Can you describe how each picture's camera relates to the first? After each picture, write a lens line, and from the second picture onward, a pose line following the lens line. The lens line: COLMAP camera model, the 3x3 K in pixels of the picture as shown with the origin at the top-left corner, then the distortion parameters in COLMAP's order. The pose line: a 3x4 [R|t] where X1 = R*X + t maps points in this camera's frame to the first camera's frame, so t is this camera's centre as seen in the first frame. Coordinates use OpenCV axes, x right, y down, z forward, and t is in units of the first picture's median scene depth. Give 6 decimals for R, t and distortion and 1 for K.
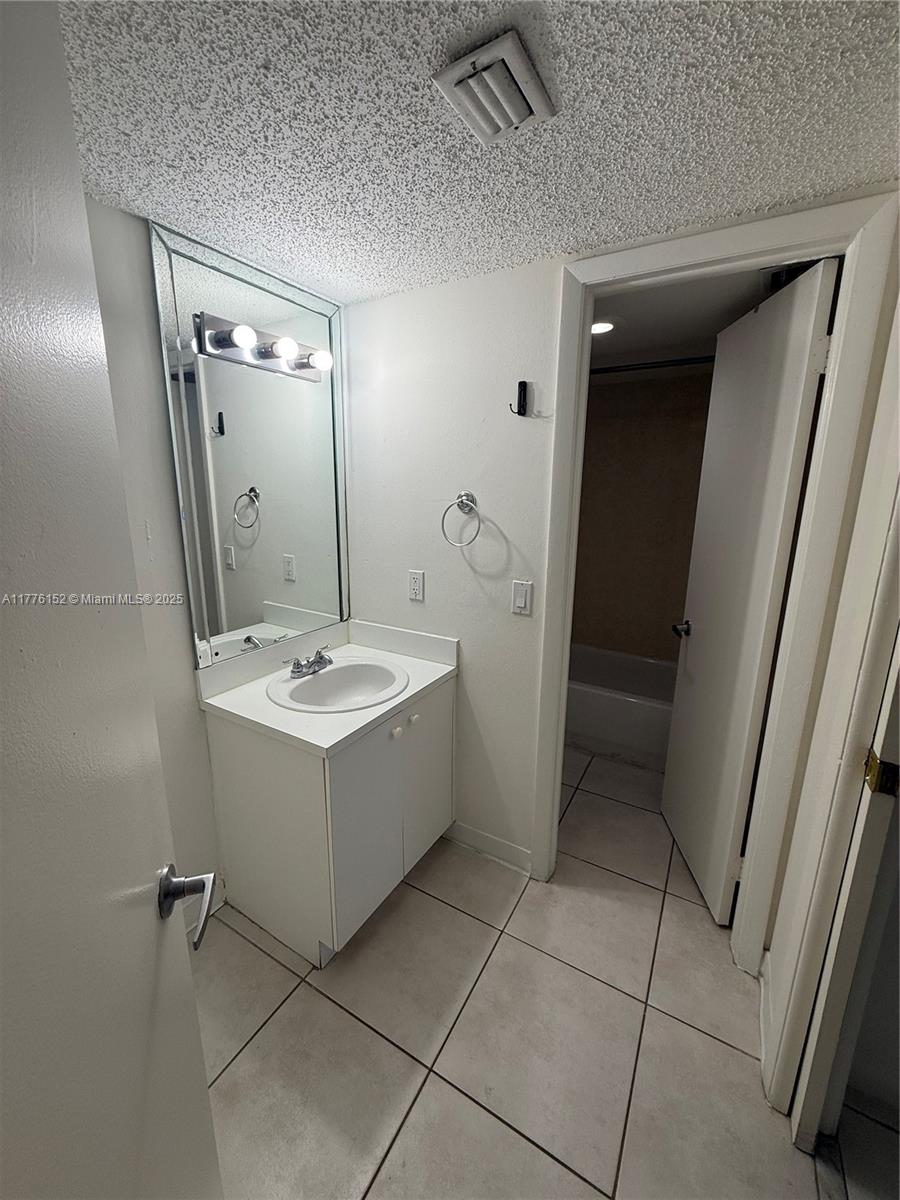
lens RADIAL K [[478.7, 0, 449.6], [0, 478.7, 596.8], [0, 0, 1]] dist [-0.001169, 0.000694]
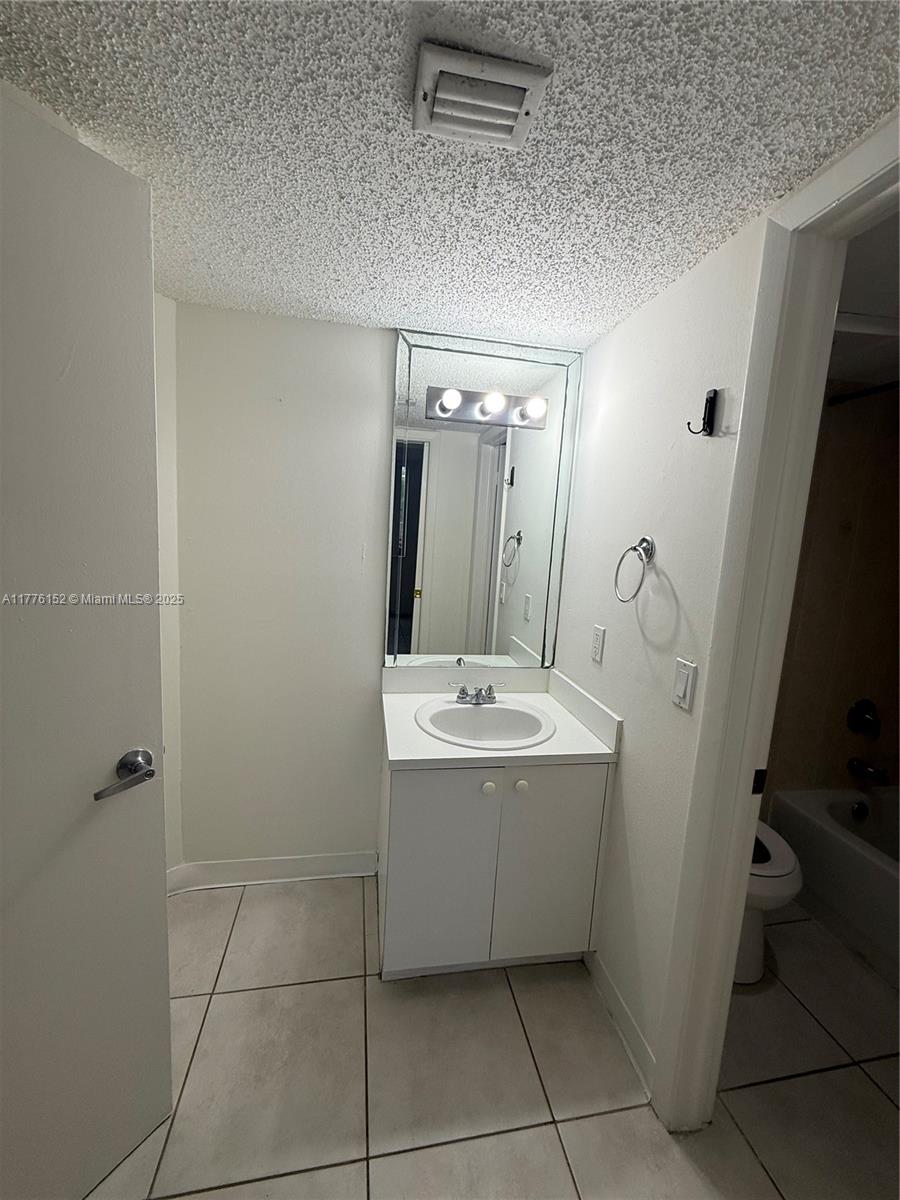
lens RADIAL K [[478.7, 0, 450.2], [0, 478.7, 597.0], [0, 0, 1]] dist [-0.001169, 0.000694]
pose [[0.653137, 0.129987, -0.746000, 0.446441], [-0.217001, 0.975968, -0.019930, -0.035485], [0.725481, 0.174900, 0.665648, 0.254856]]
